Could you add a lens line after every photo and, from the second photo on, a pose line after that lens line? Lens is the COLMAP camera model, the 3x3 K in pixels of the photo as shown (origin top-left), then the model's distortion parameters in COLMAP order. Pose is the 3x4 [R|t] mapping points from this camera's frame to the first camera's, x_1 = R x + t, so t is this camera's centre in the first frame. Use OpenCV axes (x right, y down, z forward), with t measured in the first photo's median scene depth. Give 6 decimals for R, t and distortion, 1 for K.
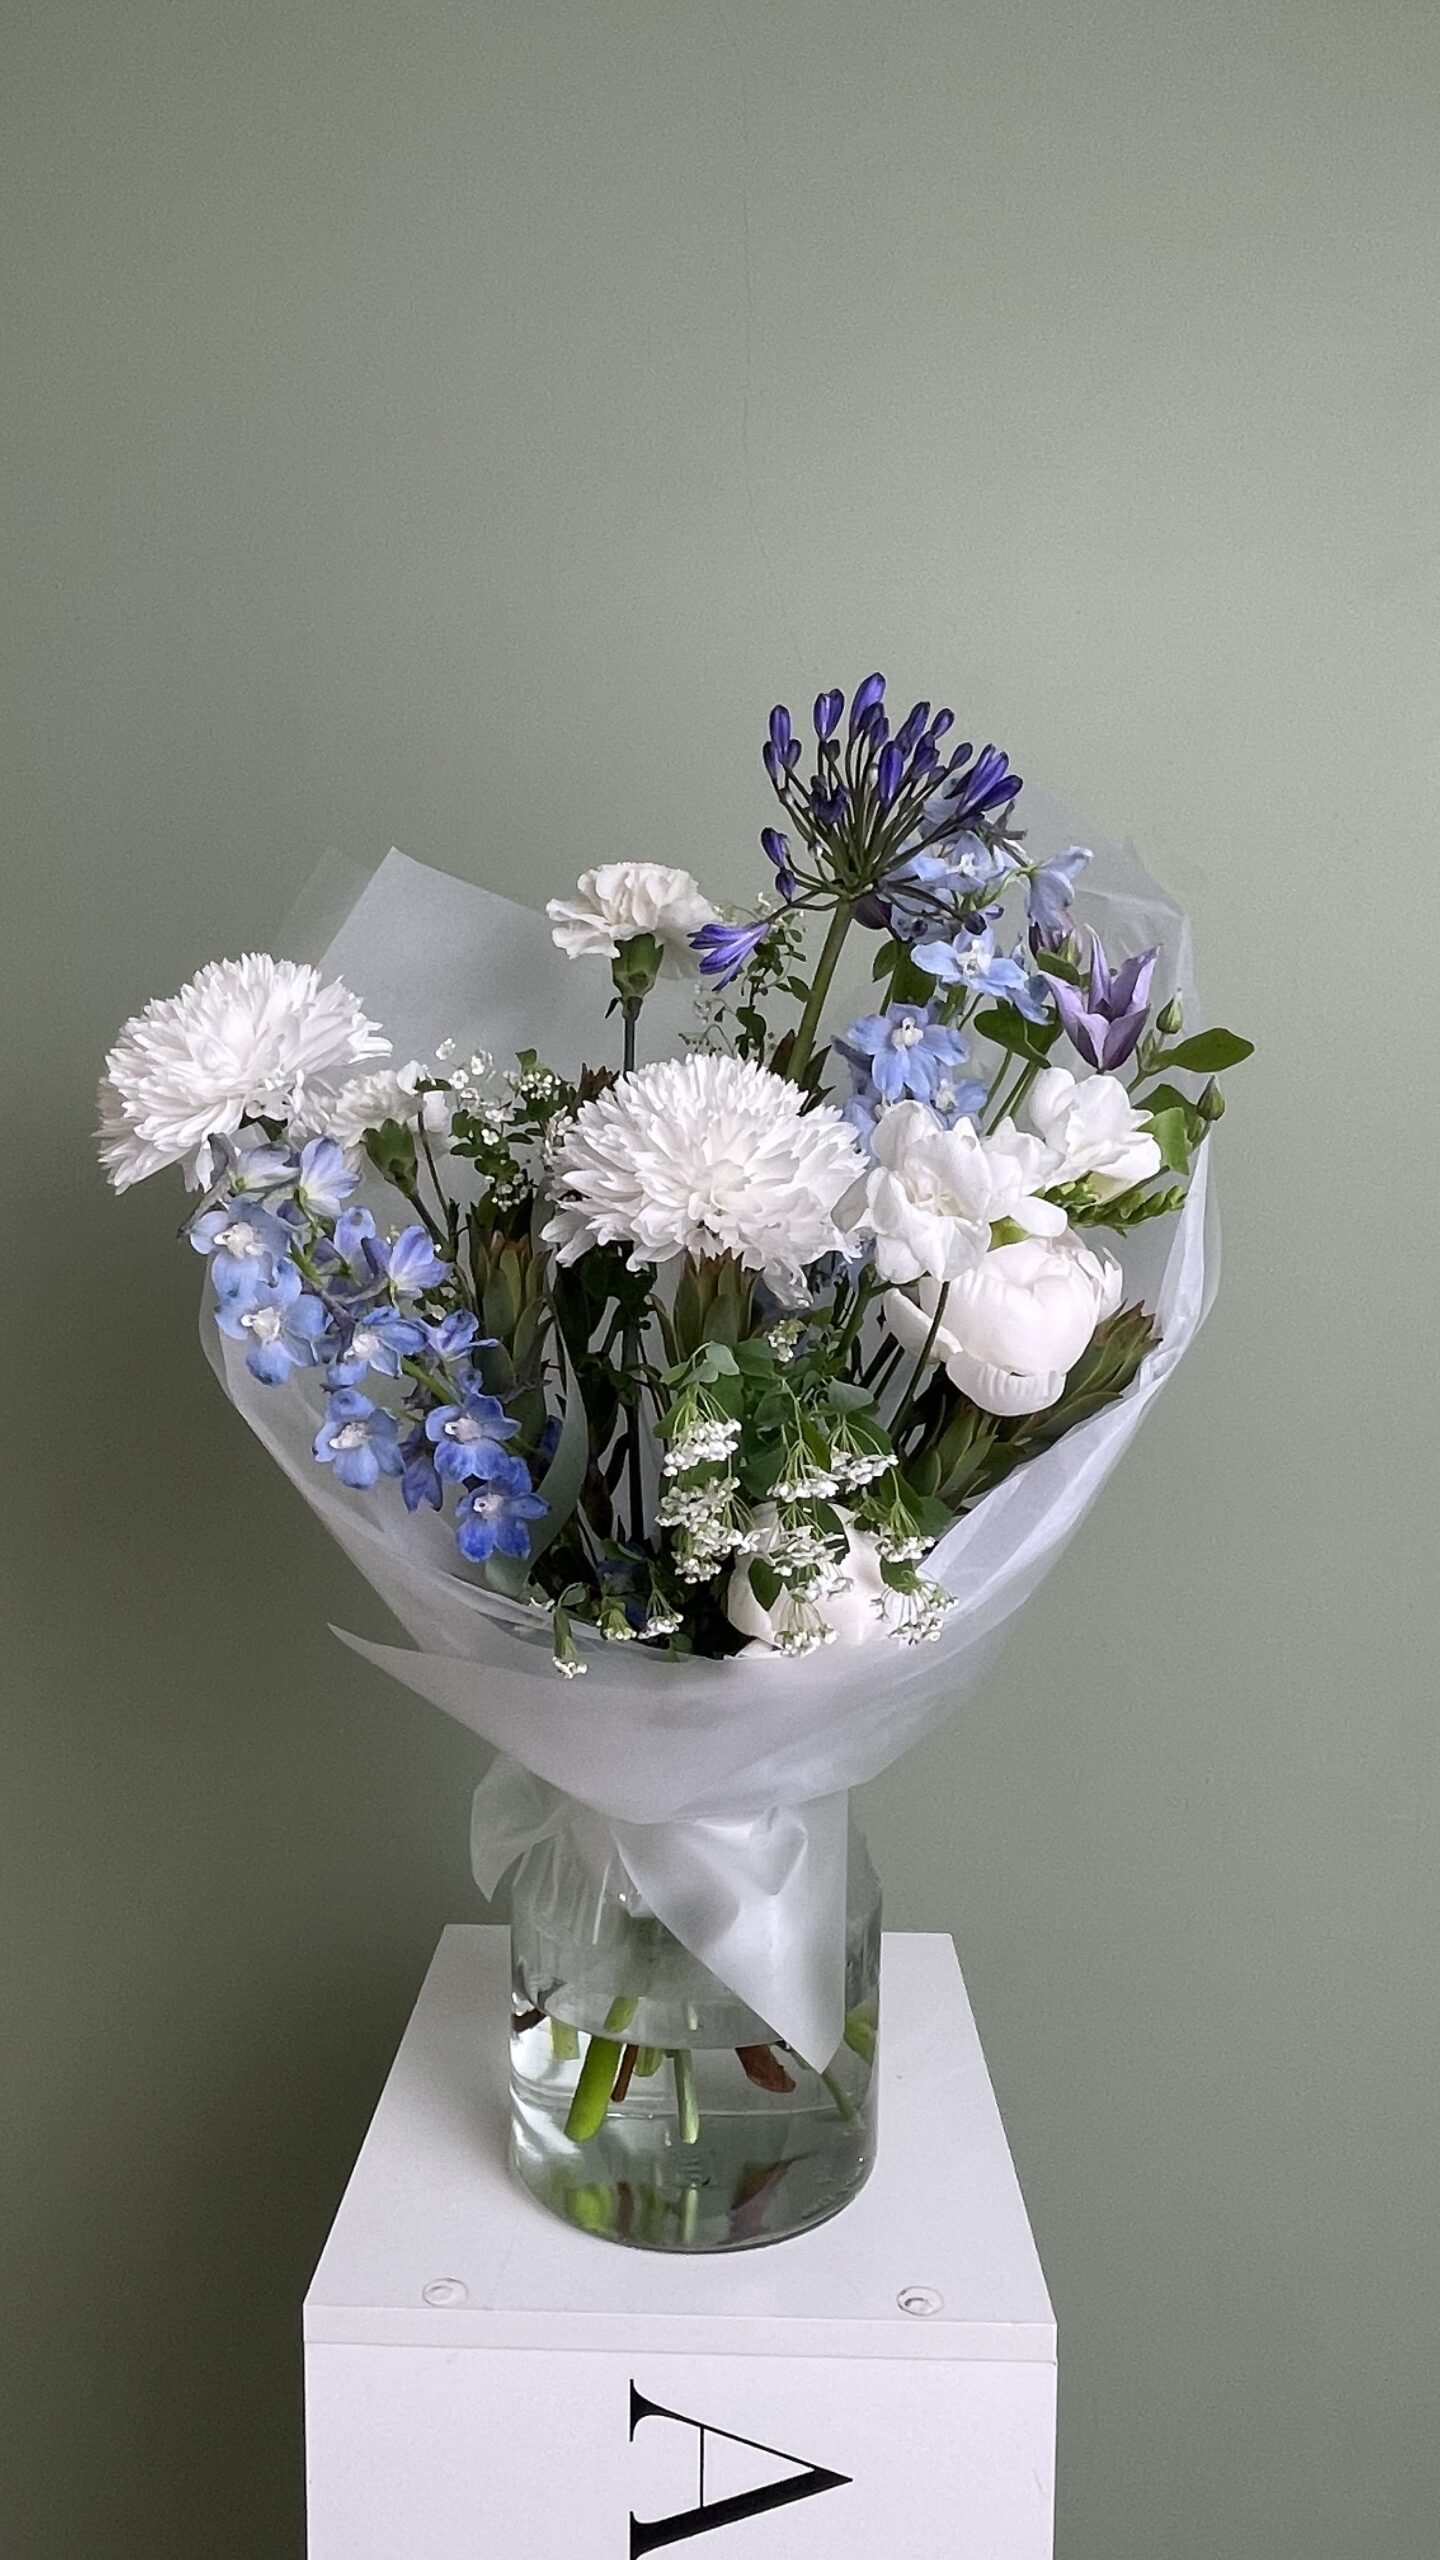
lens RADIAL K [[1871.4, 0, 677.2], [0, 1871.4, 1304.5], [0, 0, 1]] dist [0.036418, 0.005104]
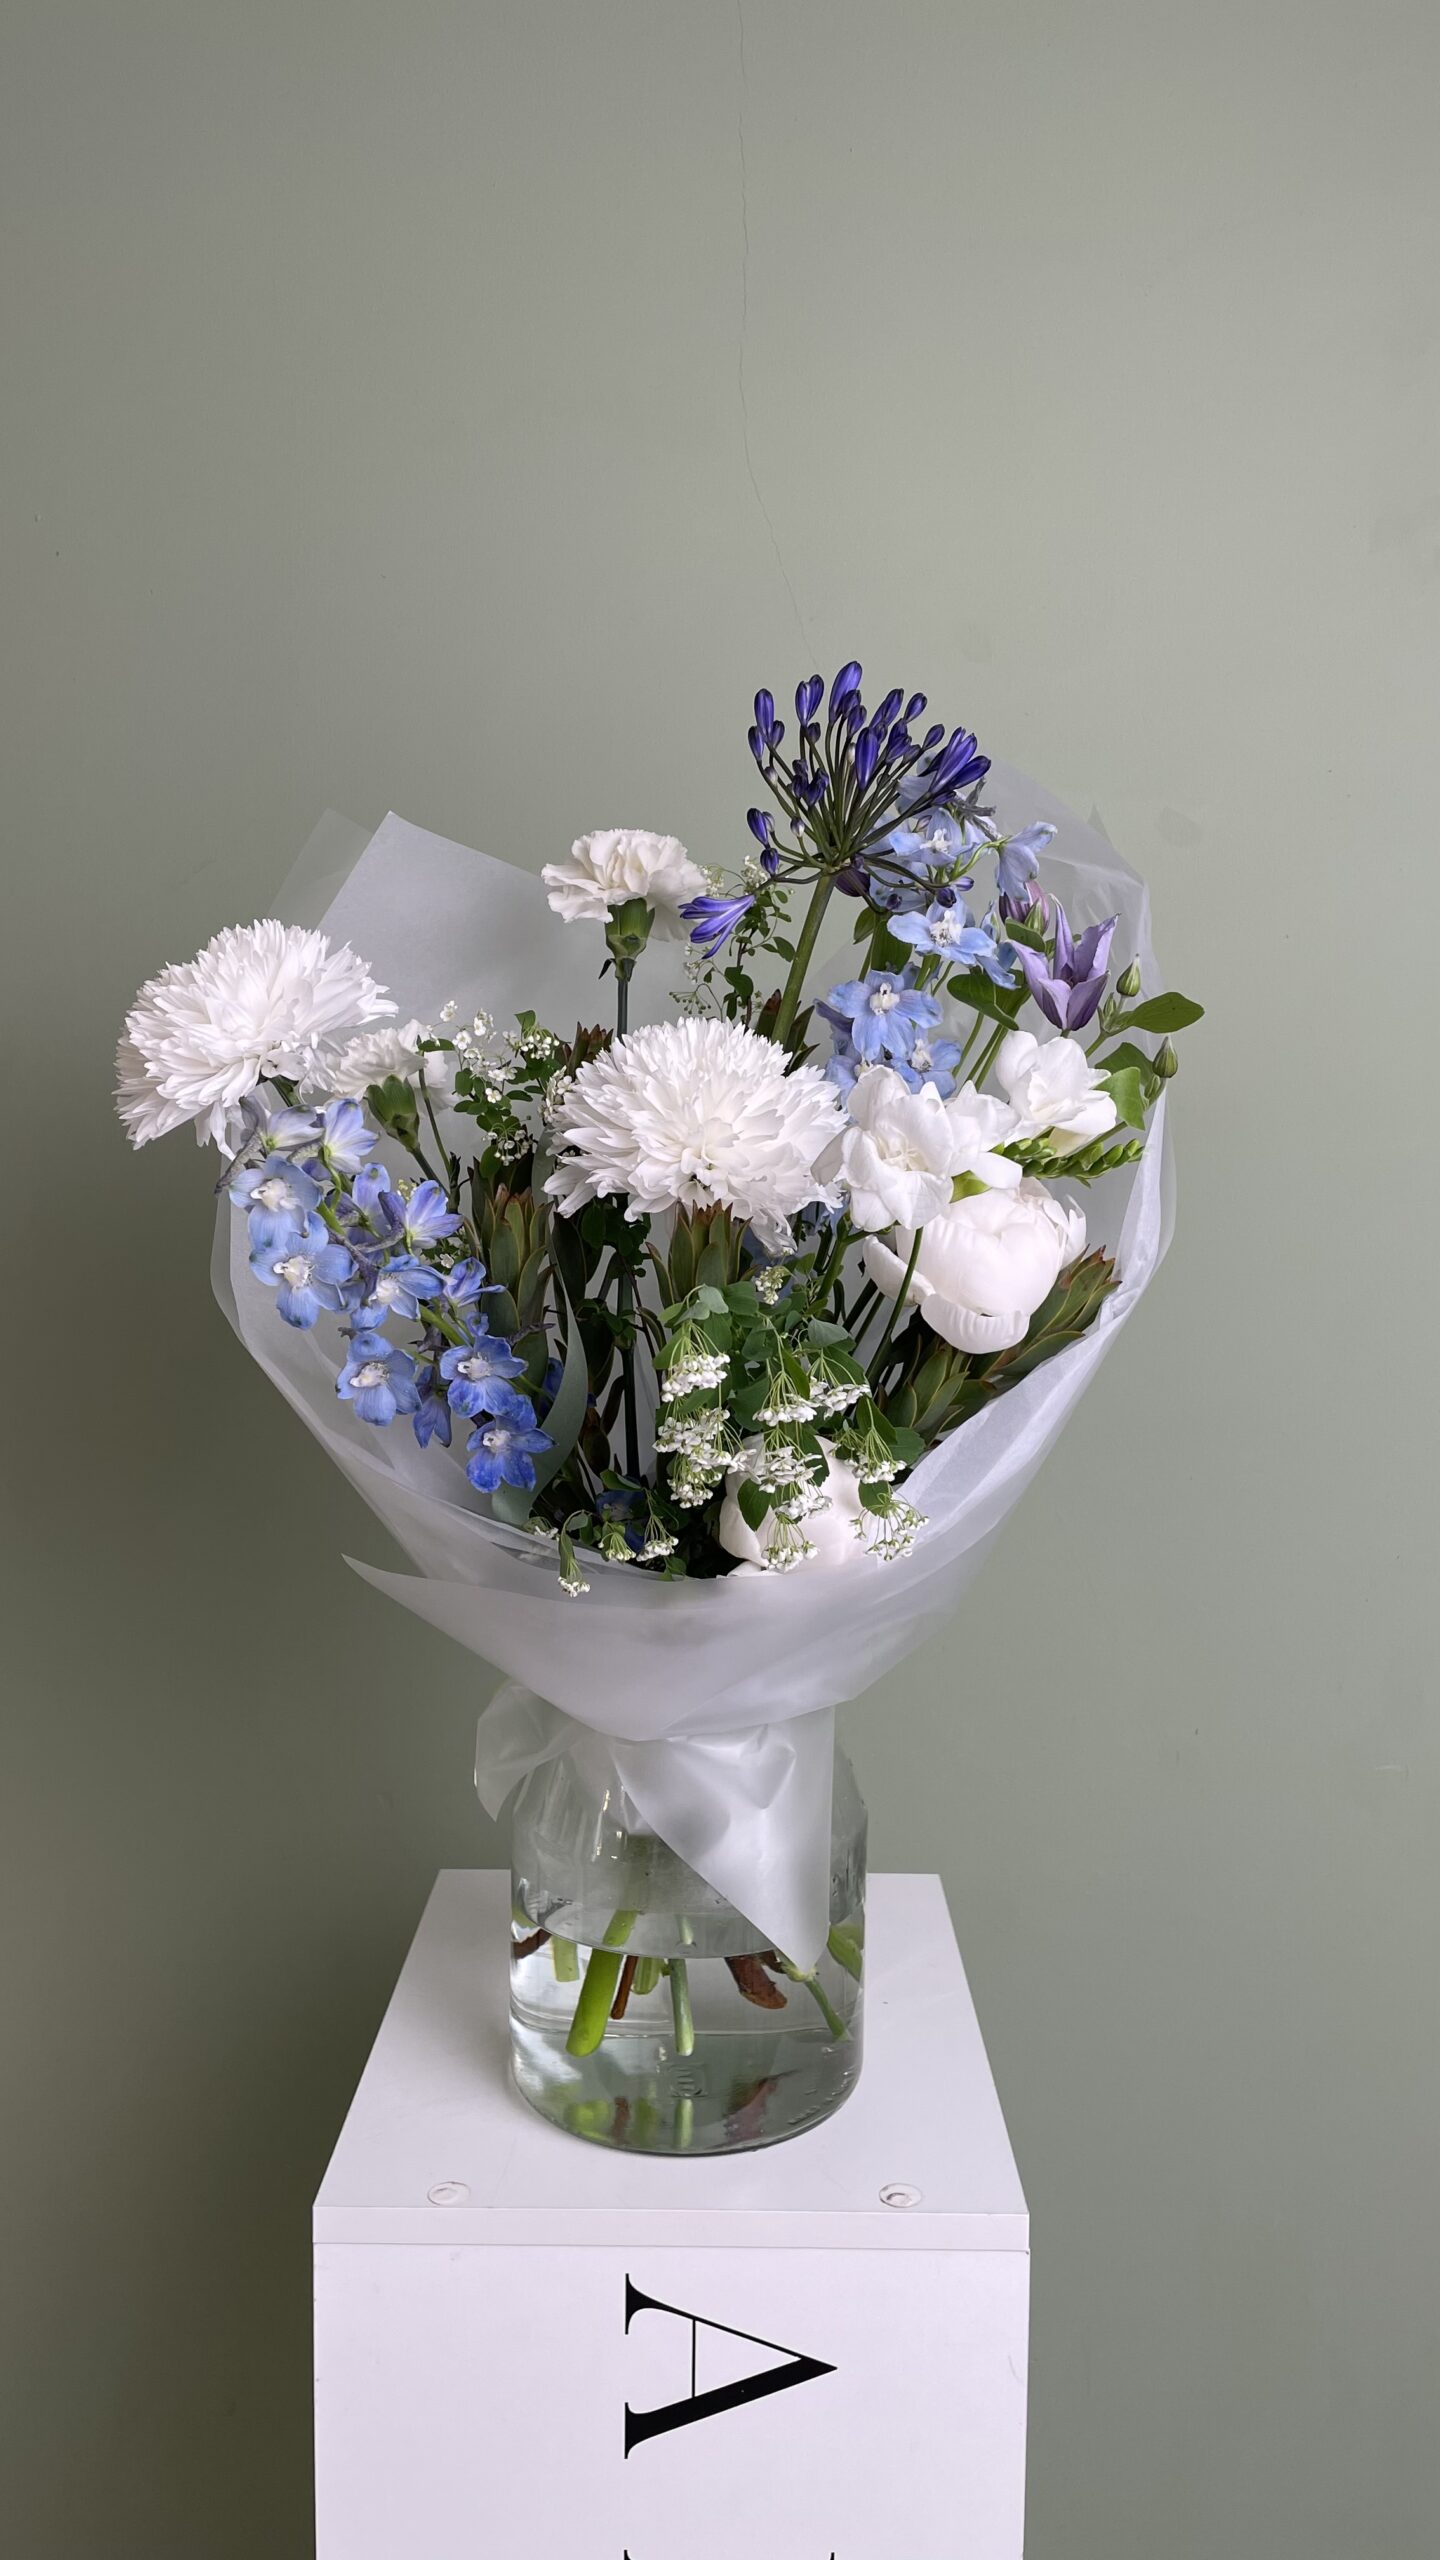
lens RADIAL K [[1942.6, 0, 723.4], [0, 1942.6, 1291.6], [0, 0, 1]] dist [0.094582, -0.014332]
pose [[0.999557, -0.005653, 0.029224, -0.002605], [0.005099, 0.999806, 0.019015, 0.001513], [-0.029326, -0.018857, 0.999392, -0.112500]]
